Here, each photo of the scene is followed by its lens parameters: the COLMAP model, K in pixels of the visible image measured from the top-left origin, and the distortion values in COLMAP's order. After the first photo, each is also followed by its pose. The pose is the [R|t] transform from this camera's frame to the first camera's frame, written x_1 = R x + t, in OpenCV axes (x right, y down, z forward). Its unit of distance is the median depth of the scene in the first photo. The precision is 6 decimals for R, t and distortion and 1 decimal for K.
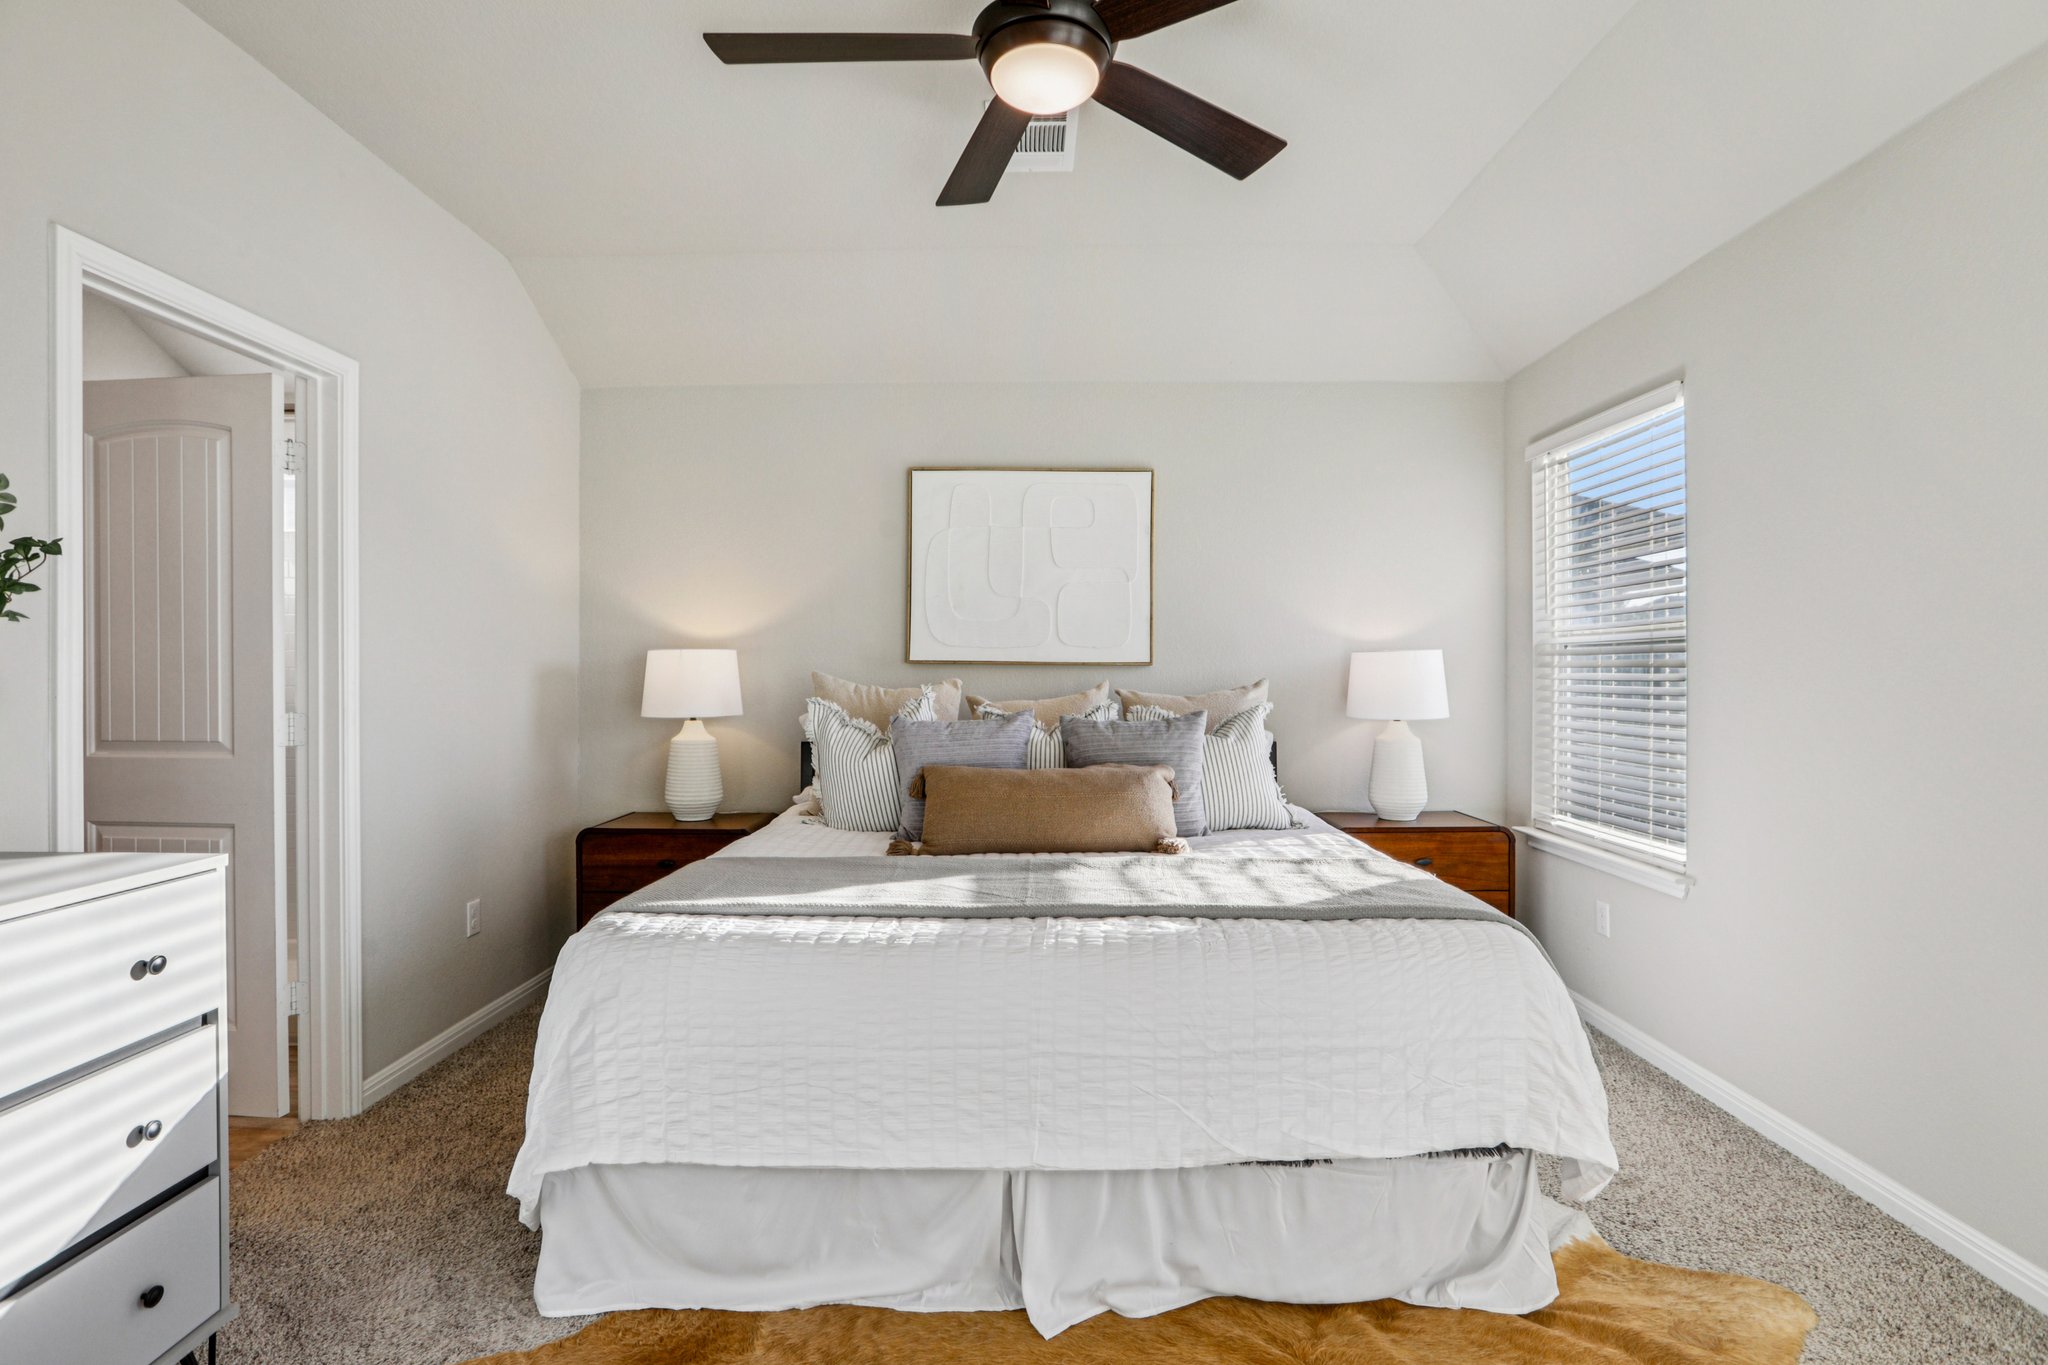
lens RADIAL K [[971.6, 0, 1024.0], [0, 971.6, 682.5], [0, 0, 1]] dist [-0.017600, 0.000262]
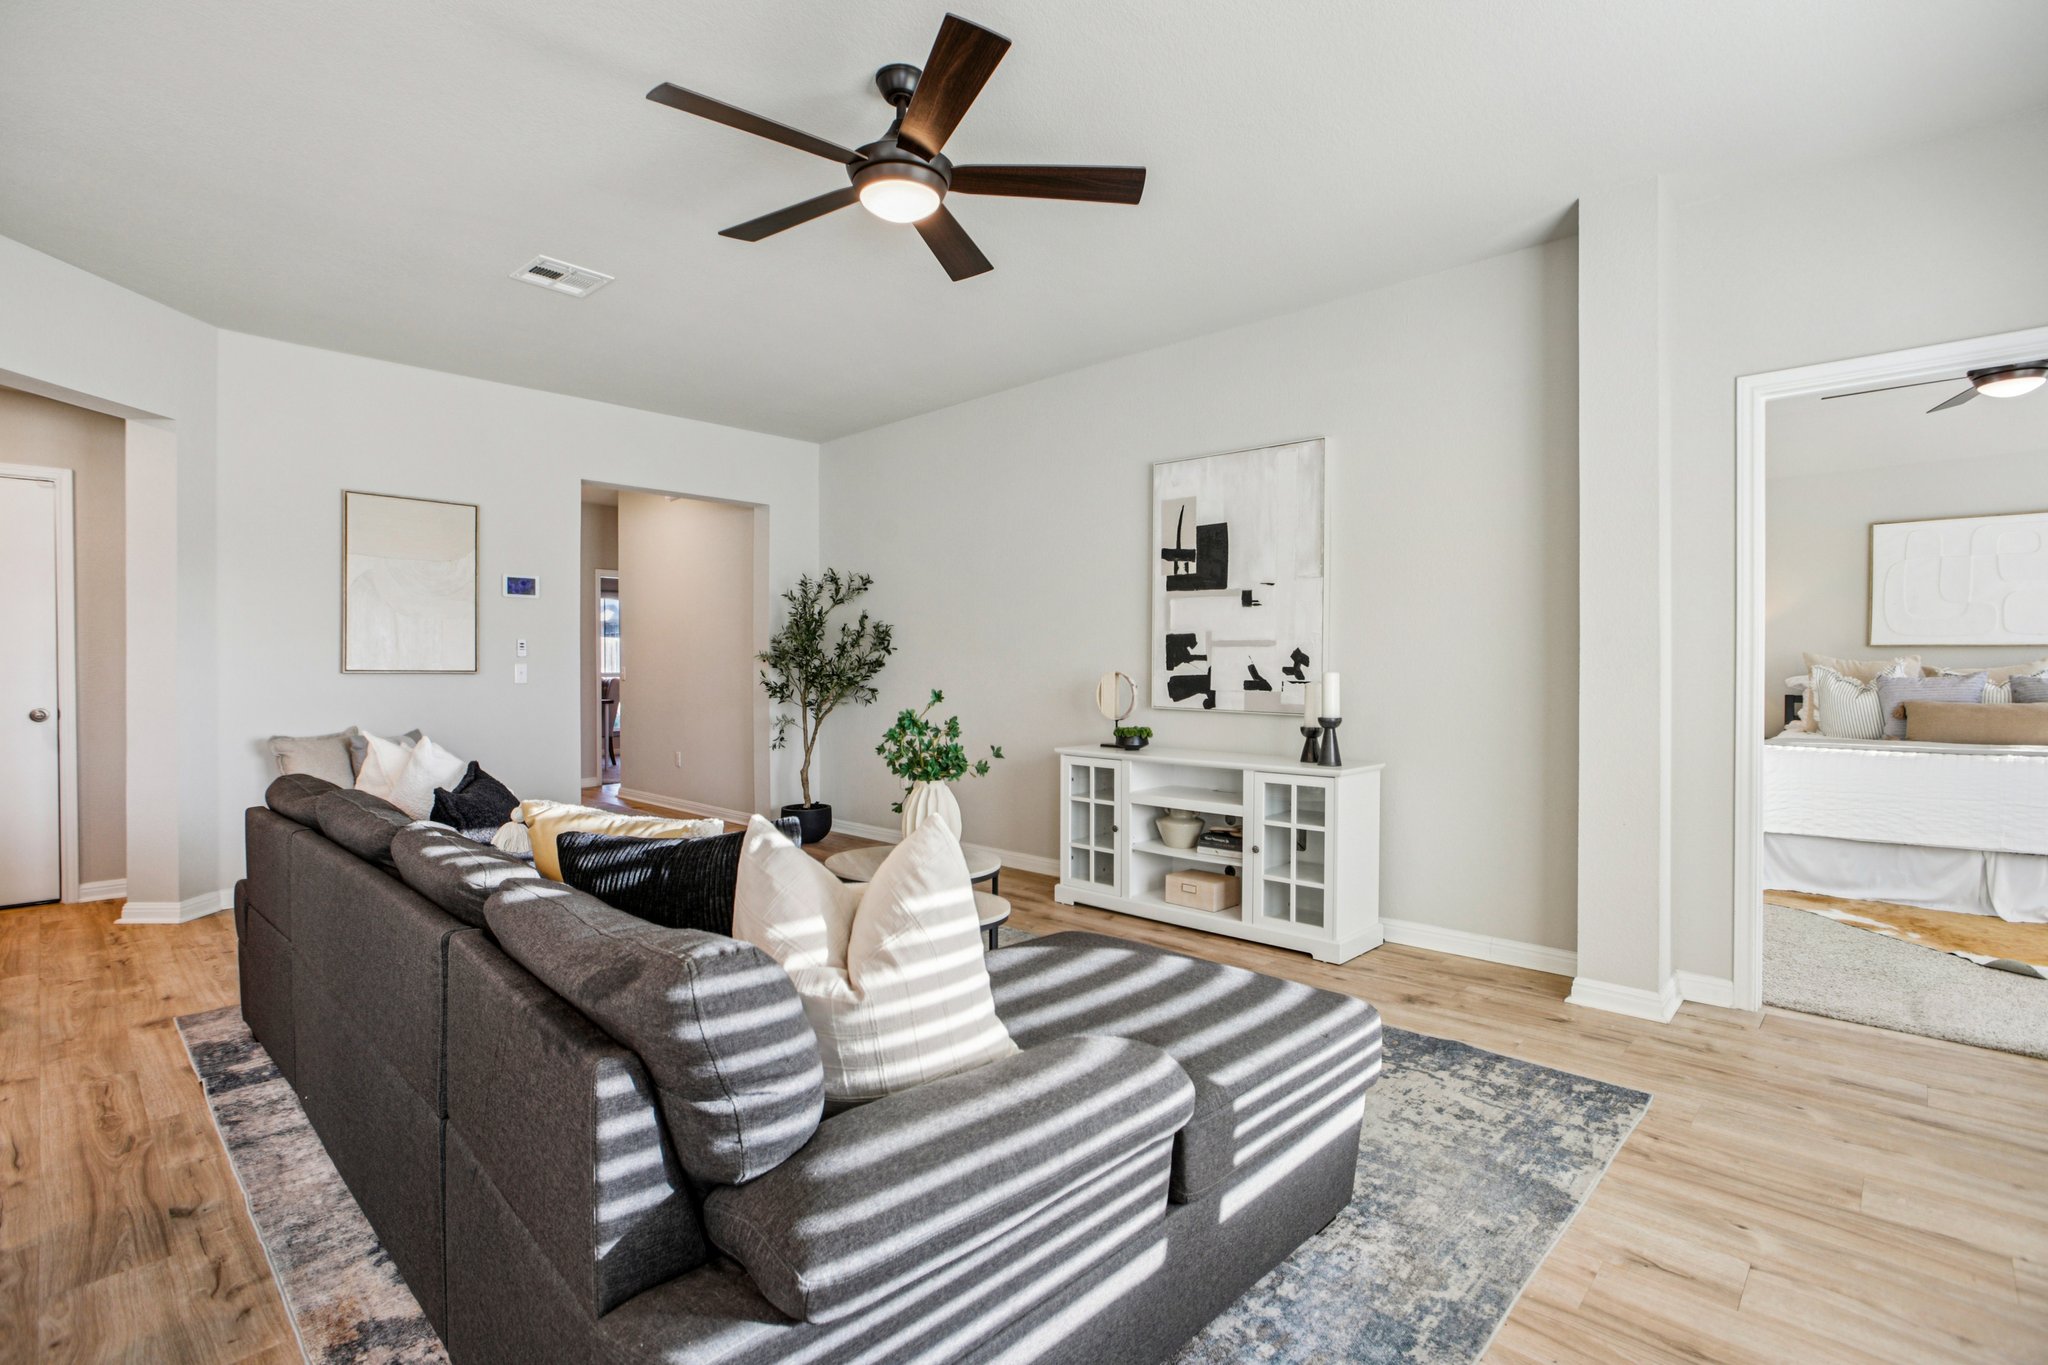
lens RADIAL K [[961.9, 0, 1019.9], [0, 961.9, 674.8], [0, 0, 1]] dist [-0.036369, 0.012989]
pose [[0.727099, 0.001191, -0.686532, -0.098657], [-0.007065, 0.999959, -0.005748, 0.059804], [0.686496, 0.009029, 0.727077, -1.441392]]
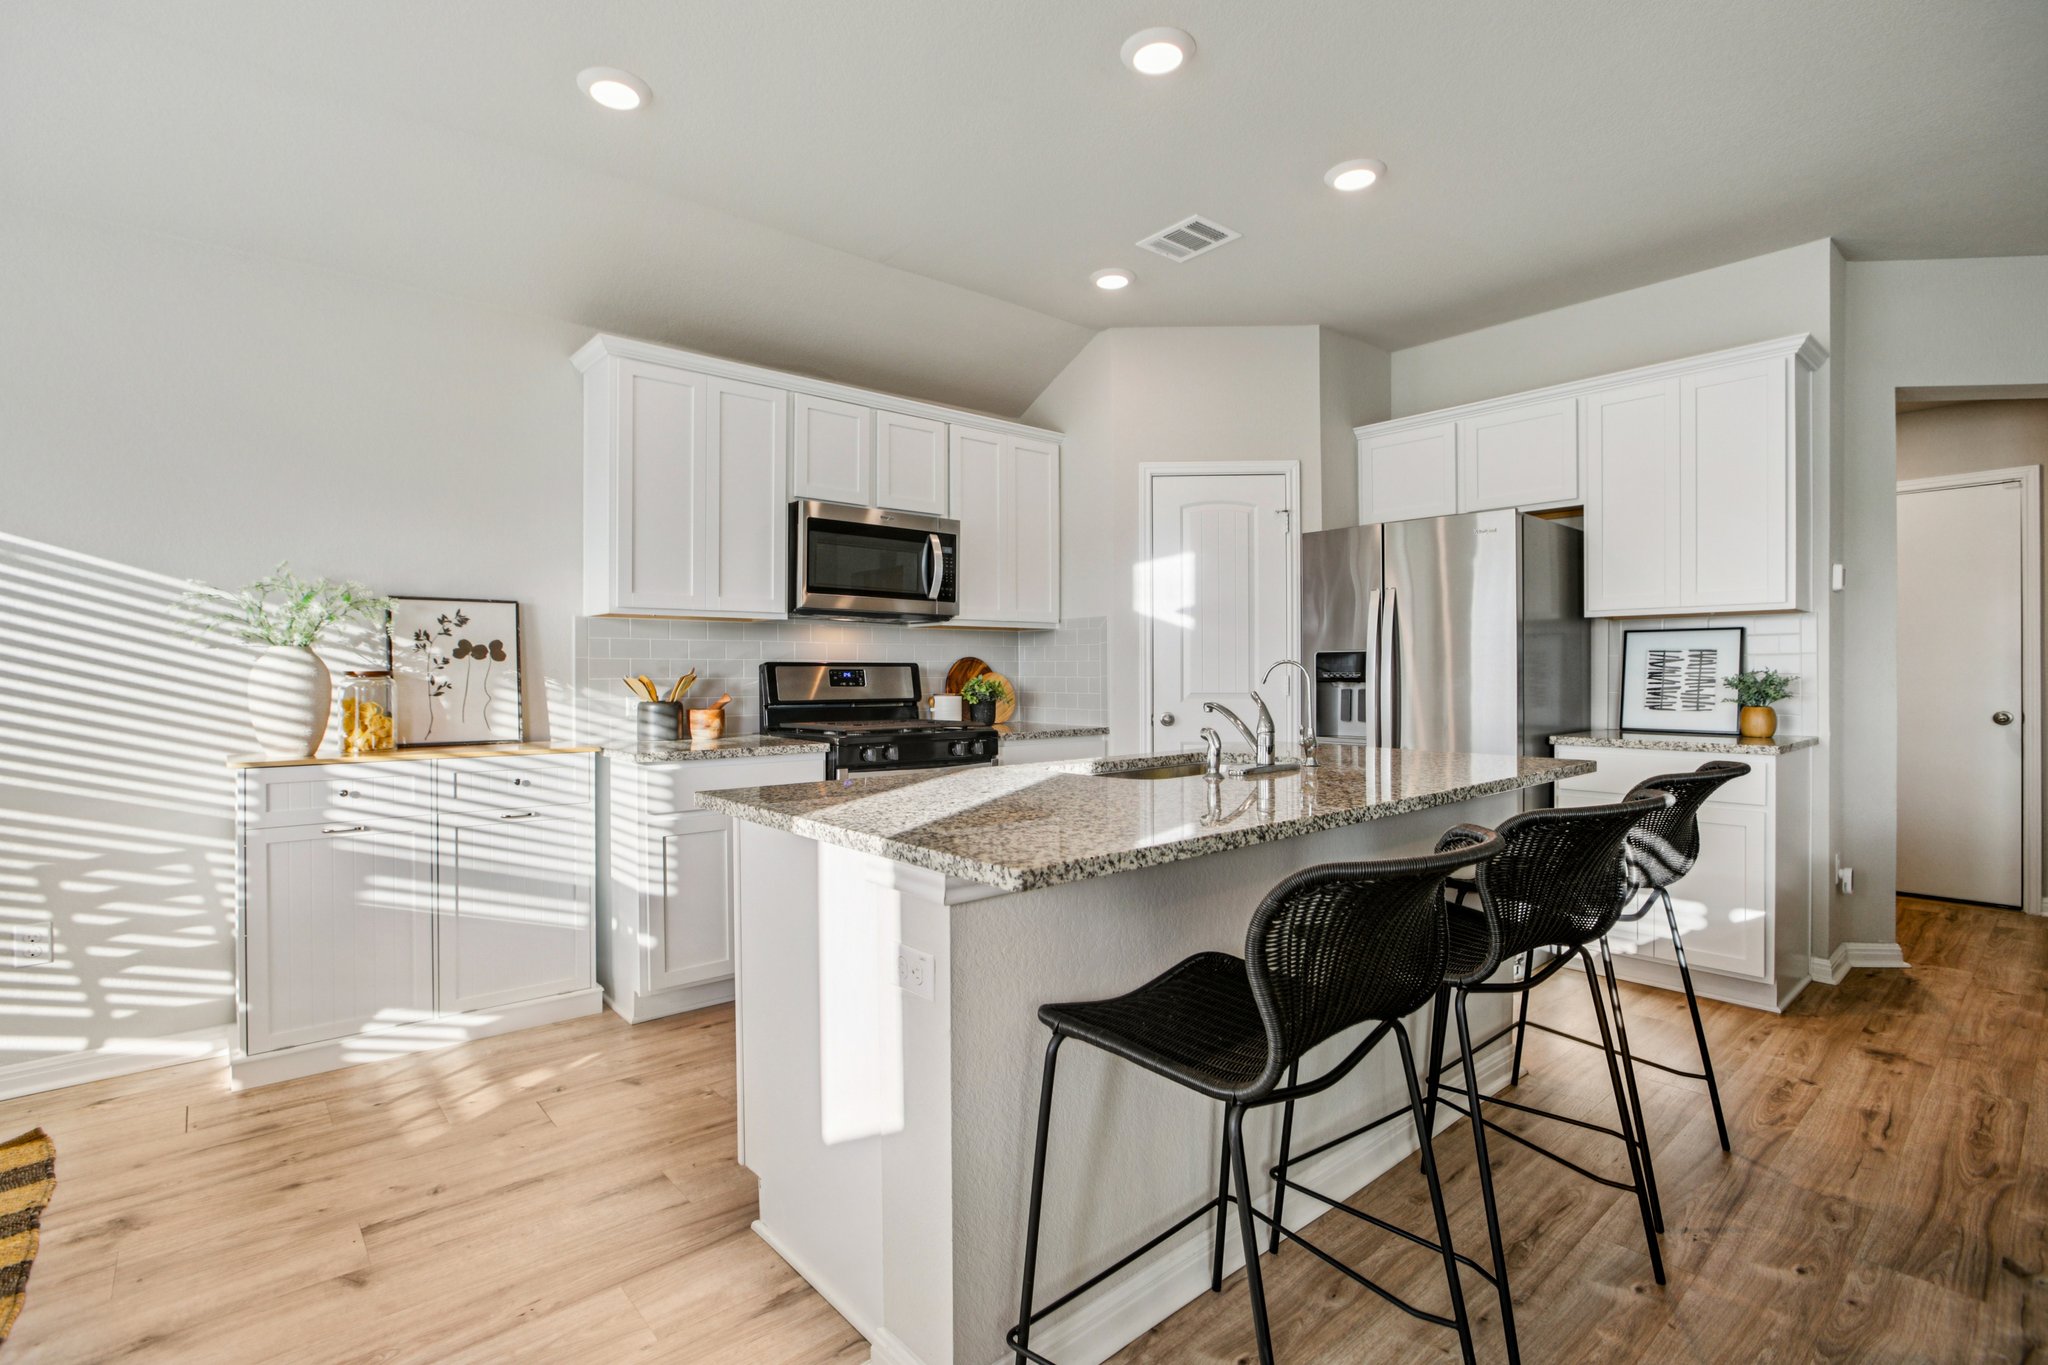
lens RADIAL K [[961.9, 0, 1019.9], [0, 961.9, 674.8], [0, 0, 1]] dist [-0.036369, 0.012989]
pose [[-0.749285, 0.000309, -0.662248, -0.100906], [-0.010530, 0.999868, 0.012381, 0.055694], [0.662164, 0.016251, -0.749183, -1.342790]]
